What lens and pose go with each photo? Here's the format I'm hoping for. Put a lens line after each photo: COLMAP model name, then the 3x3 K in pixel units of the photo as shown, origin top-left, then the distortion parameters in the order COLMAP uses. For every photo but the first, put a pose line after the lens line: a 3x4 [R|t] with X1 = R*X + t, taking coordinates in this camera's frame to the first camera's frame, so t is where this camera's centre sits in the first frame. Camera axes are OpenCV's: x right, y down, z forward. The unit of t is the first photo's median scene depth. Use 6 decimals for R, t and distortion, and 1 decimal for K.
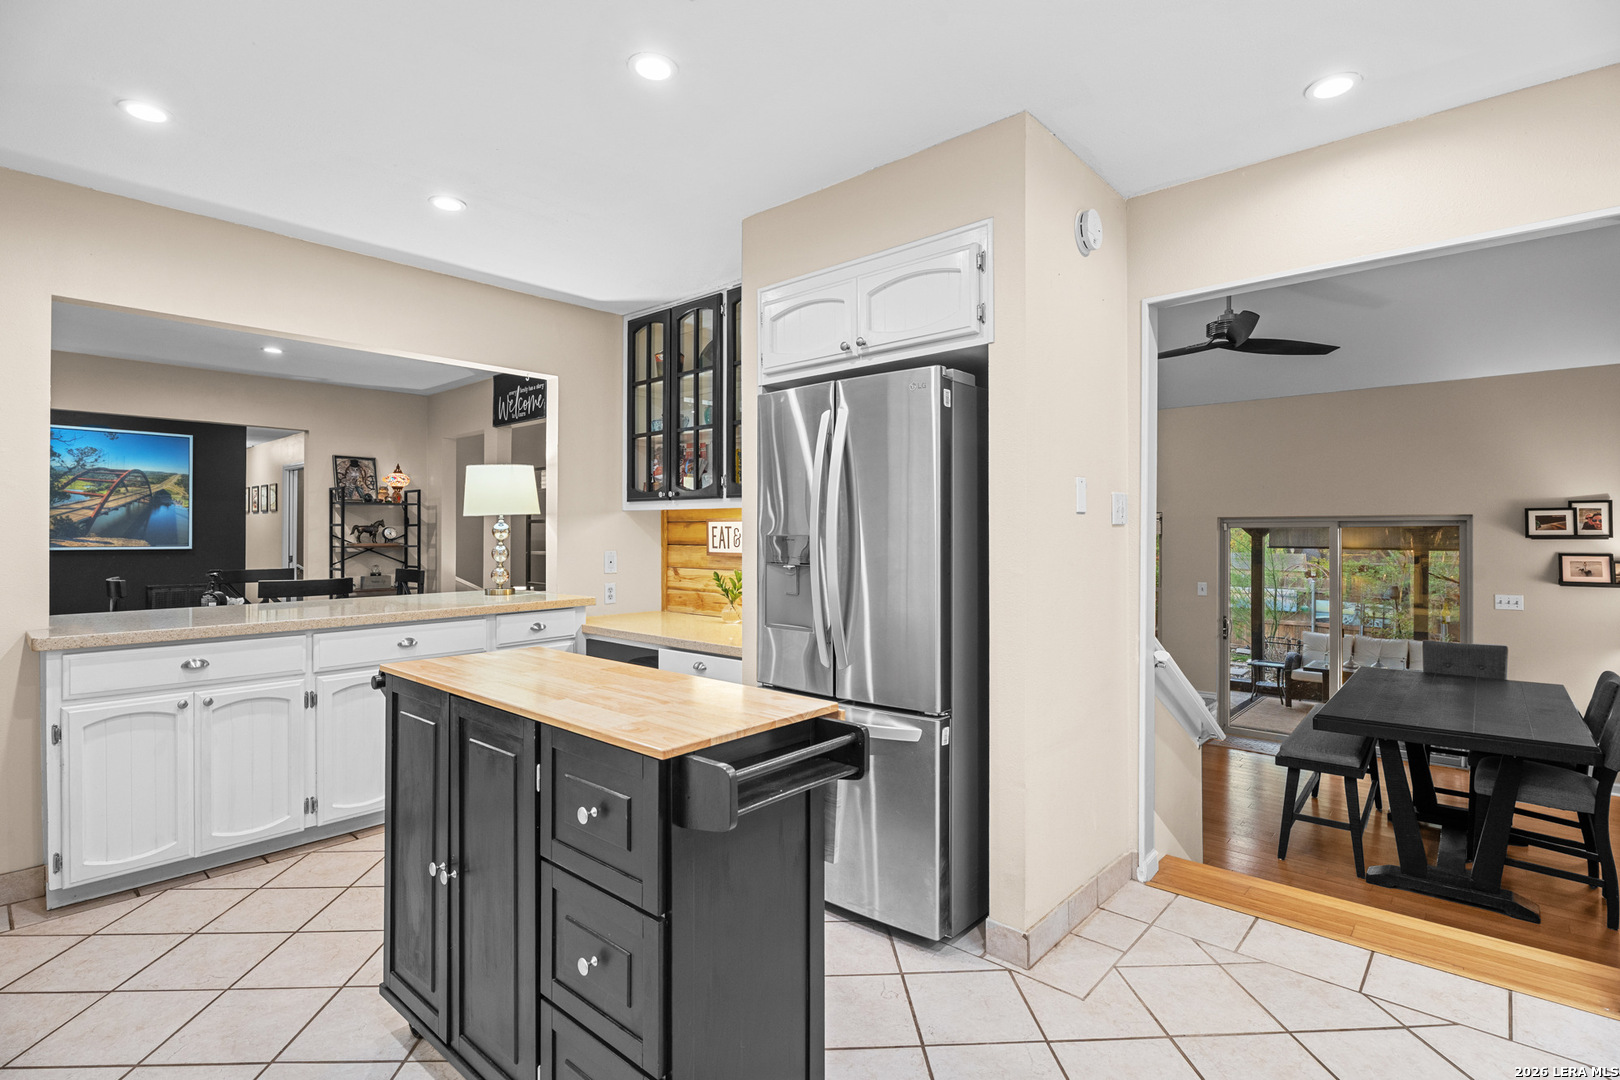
lens RADIAL K [[785.0, 0, 818.2], [0, 785.0, 531.4], [0, 0, 1]] dist [-0.001071, -0.000150]
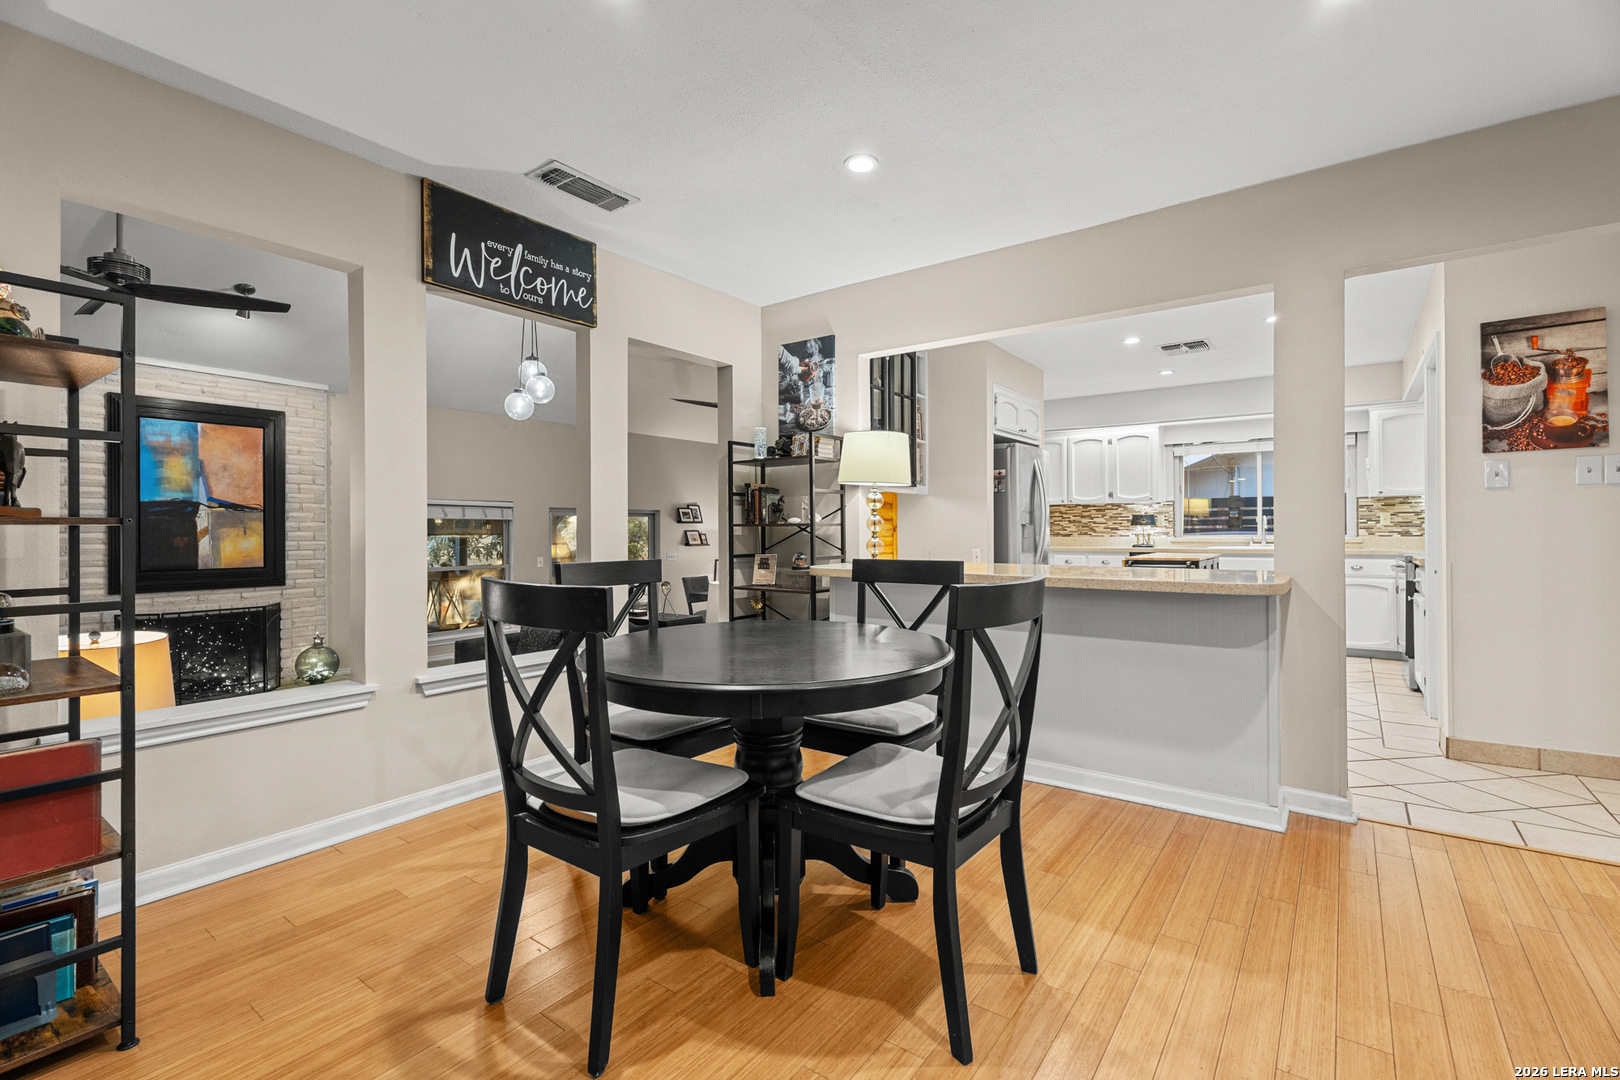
lens RADIAL K [[731.9, 0, 802.1], [0, 731.9, 529.4], [0, 0, 1]] dist [-0.006984, 0.002502]
pose [[-0.089569, 0.001426, 0.995980, -0.981061], [0.002734, 0.999996, -0.001186, 0.028722], [-0.995977, 0.002617, -0.089572, 0.875235]]
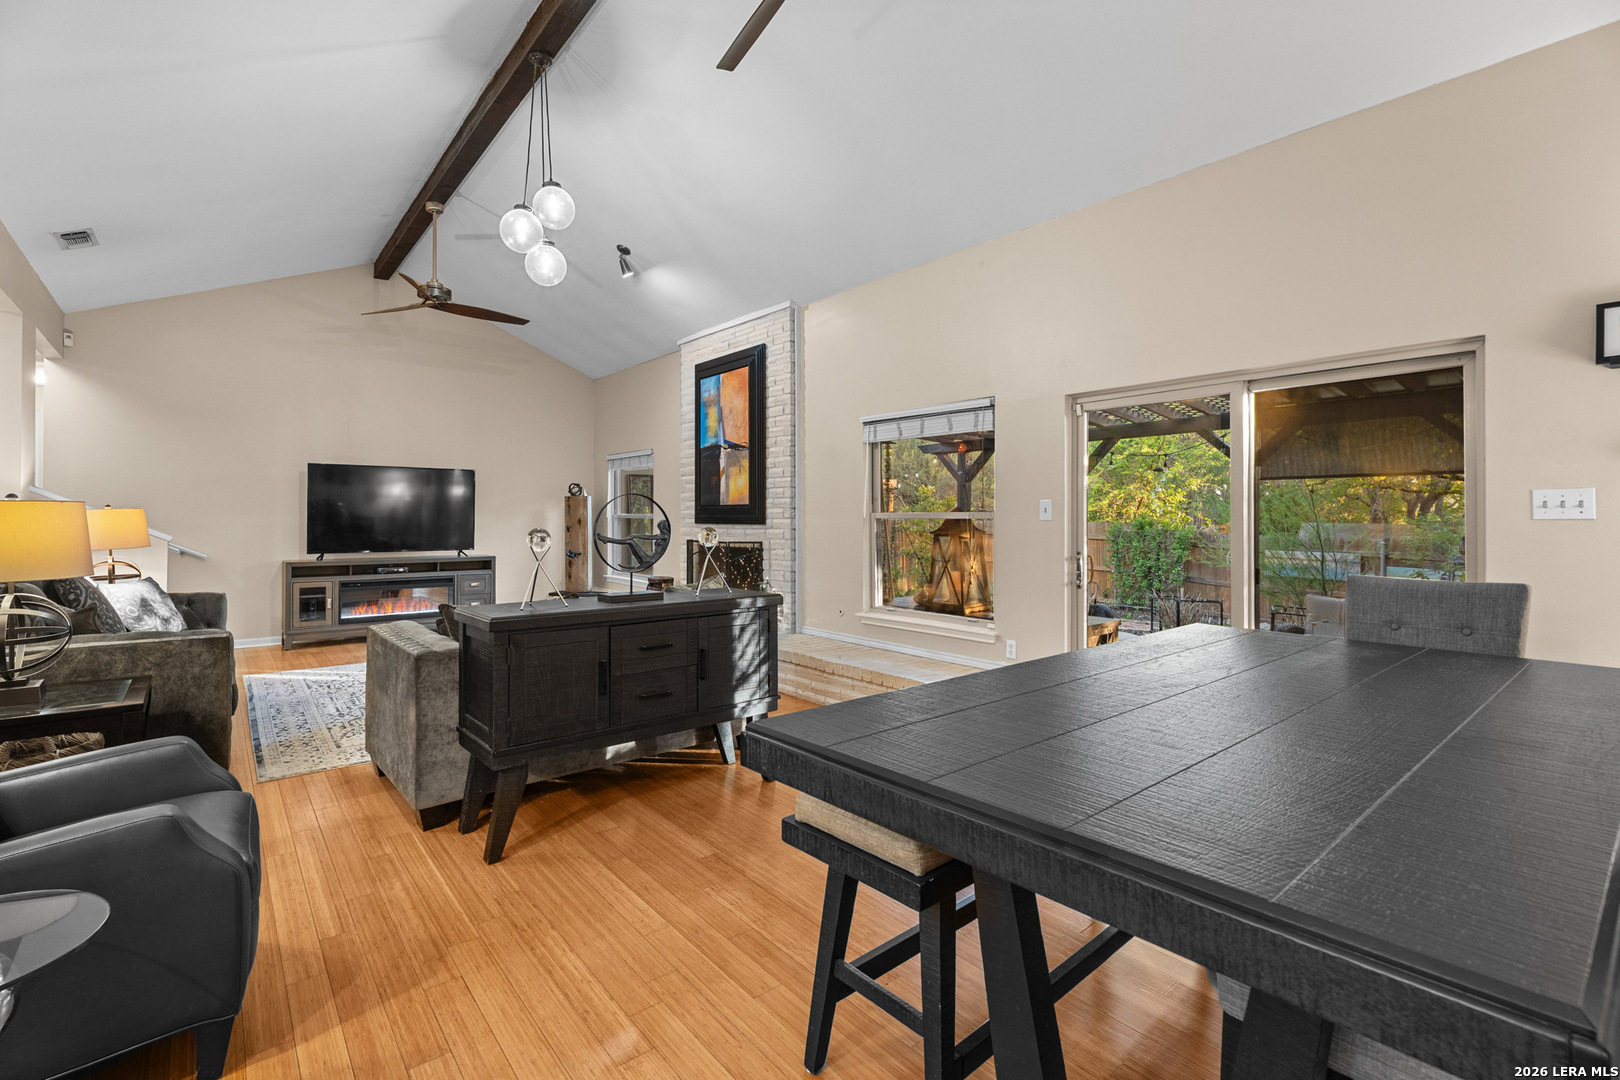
lens RADIAL K [[731.9, 0, 805.2], [0, 731.9, 519.3], [0, 0, 1]] dist [-0.006984, 0.002502]
pose [[0.986029, 0.000263, -0.166574, 0.510546], [0.000680, 0.999984, 0.005601, 0.100960], [0.166573, -0.005636, 0.986013, 0.492122]]
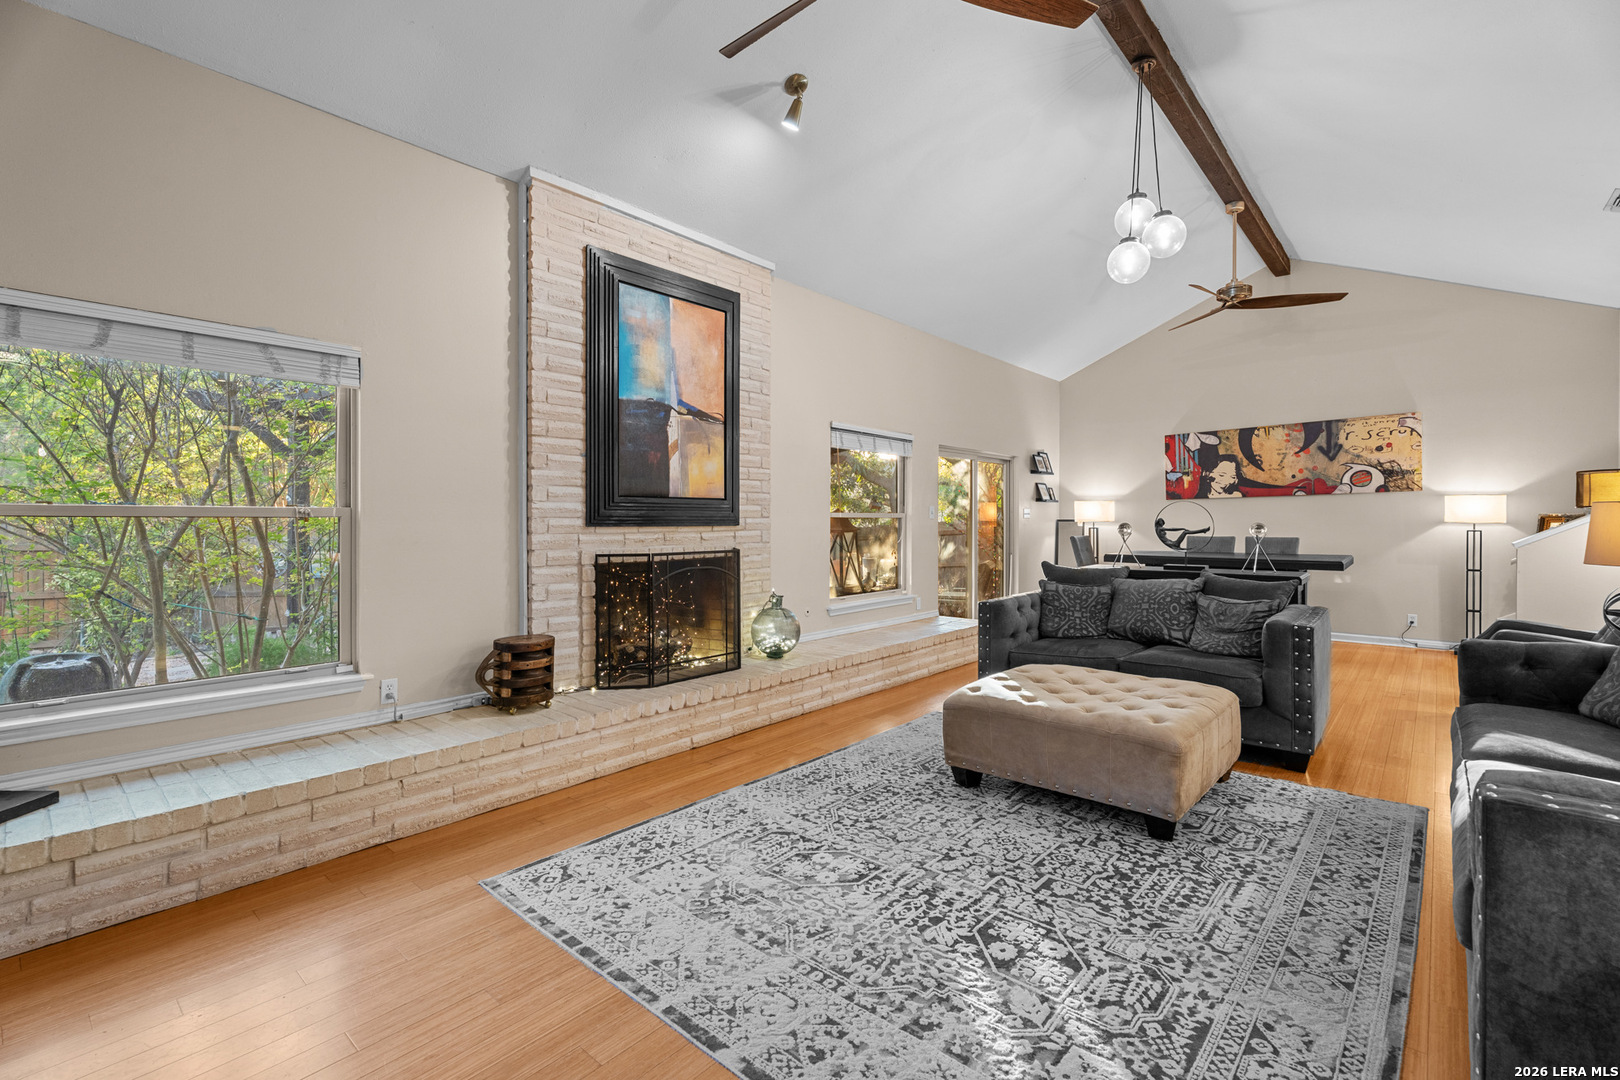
lens RADIAL K [[731.9, 0, 803.5], [0, 731.9, 525.2], [0, 0, 1]] dist [-0.006984, 0.002502]
pose [[-0.002810, -0.006424, 0.999975, -0.626865], [-0.001229, 0.999979, 0.006420, 0.109349], [-0.999995, -0.001211, -0.002818, 1.522411]]
